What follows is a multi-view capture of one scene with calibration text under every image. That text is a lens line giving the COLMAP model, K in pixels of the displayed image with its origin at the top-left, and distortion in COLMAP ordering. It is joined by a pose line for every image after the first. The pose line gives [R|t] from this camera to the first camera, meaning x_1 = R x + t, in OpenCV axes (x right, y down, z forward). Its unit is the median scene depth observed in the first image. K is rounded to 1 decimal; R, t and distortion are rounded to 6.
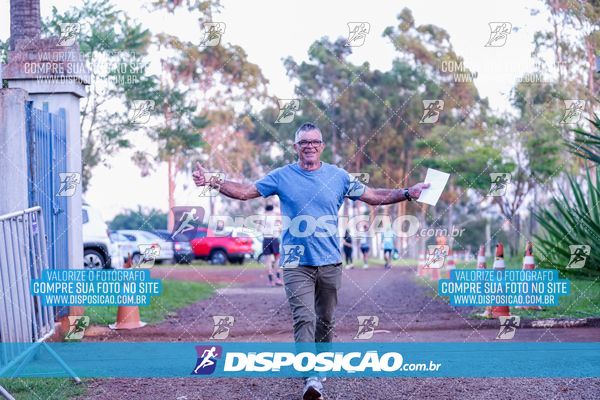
lens RADIAL K [[1254.5, 0, 300.0], [0, 1254.5, 200.0], [0, 0, 1]] dist [-0.030673, -0.475831]
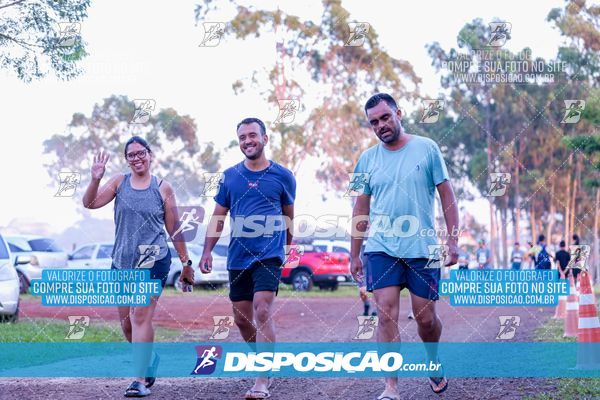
lens RADIAL K [[1291.9, 0, 302.0], [0, 1291.9, 198.1], [0, 0, 1]] dist [0.014288, -0.921250]
pose [[0.991270, 0.002228, -0.131826, 0.017756], [-0.004251, 0.999877, -0.015070, 0.004371], [0.131776, 0.015499, 0.991158, 0.121900]]
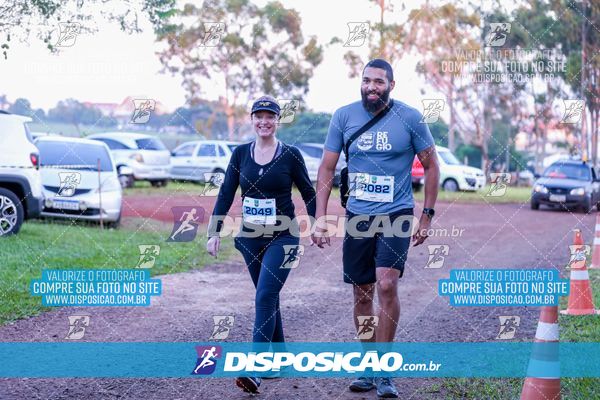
lens RADIAL K [[1254.5, 0, 300.0], [0, 1254.5, 200.0], [0, 0, 1]] dist [-0.030673, -0.475831]
pose [[0.975926, 0.057088, -0.210498, 0.024452], [-0.040931, 0.995927, 0.080332, -0.001973], [0.214226, -0.069783, 0.974288, 0.107451]]
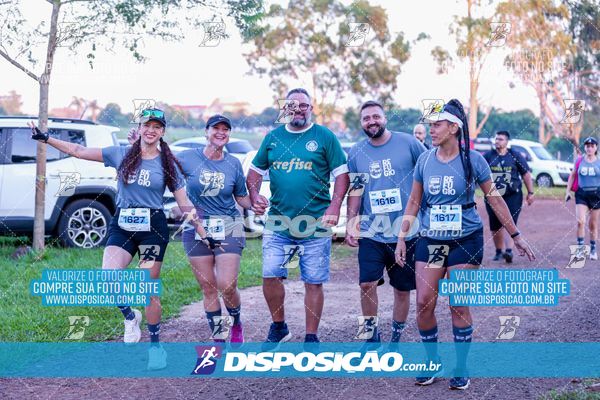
lens RADIAL K [[1250.6, 0, 300.0], [0, 1250.6, 200.0], [0, 0, 1]] dist [-0.018067, -0.806035]
pose [[0.959405, 0.035039, -0.279846, 0.023053], [-0.011803, 0.996372, 0.084287, -0.002595], [0.281784, -0.077562, 0.956338, 0.111488]]
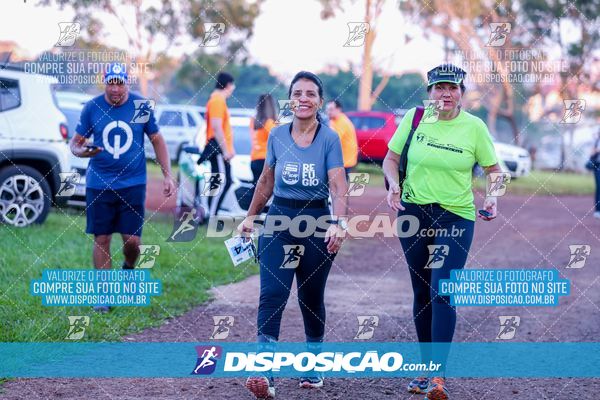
lens RADIAL K [[1791.8, 0, 300.0], [0, 1791.8, 200.0], [0, 0, 1]] dist [0.439904, -1.734107]
pose [[0.984605, 0.071656, -0.159431, 0.012084], [-0.058749, 0.994711, 0.084257, -0.002814], [0.164625, -0.073594, 0.983607, 0.080382]]
